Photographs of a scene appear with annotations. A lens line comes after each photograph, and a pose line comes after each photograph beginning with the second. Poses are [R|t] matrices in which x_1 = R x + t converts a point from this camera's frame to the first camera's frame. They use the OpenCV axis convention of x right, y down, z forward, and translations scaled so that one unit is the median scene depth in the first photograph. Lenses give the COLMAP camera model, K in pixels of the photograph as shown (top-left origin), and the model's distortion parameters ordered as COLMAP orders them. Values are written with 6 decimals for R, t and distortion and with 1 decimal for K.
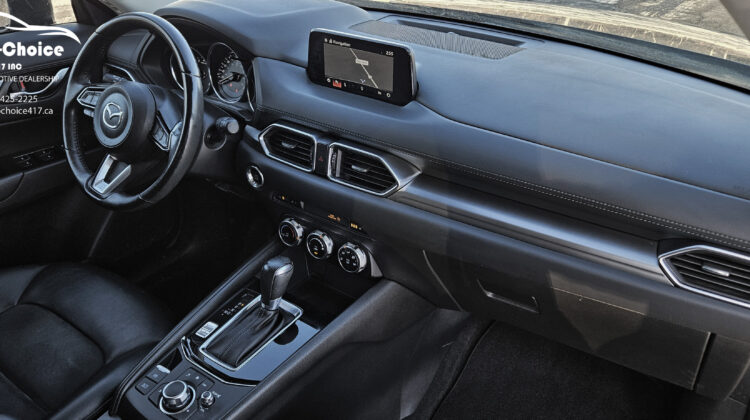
lens RADIAL K [[589.5, 0, 390.2], [0, 589.5, 208.2], [0, 0, 1]] dist [0.059199, -0.044507]
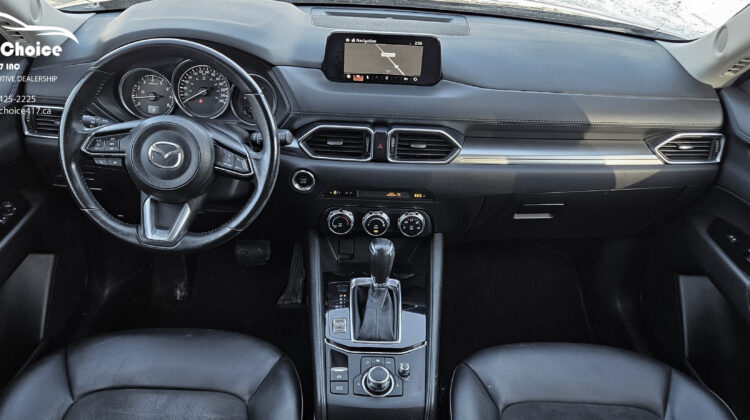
lens RADIAL K [[589.5, 0, 390.2], [0, 589.5, 208.2], [0, 0, 1]] dist [0.059199, -0.044507]
pose [[0.812615, -0.287887, 0.506733, -0.691712], [0.257232, 0.957374, 0.131401, -0.111056], [-0.522962, 0.023570, 0.852030, 0.036651]]
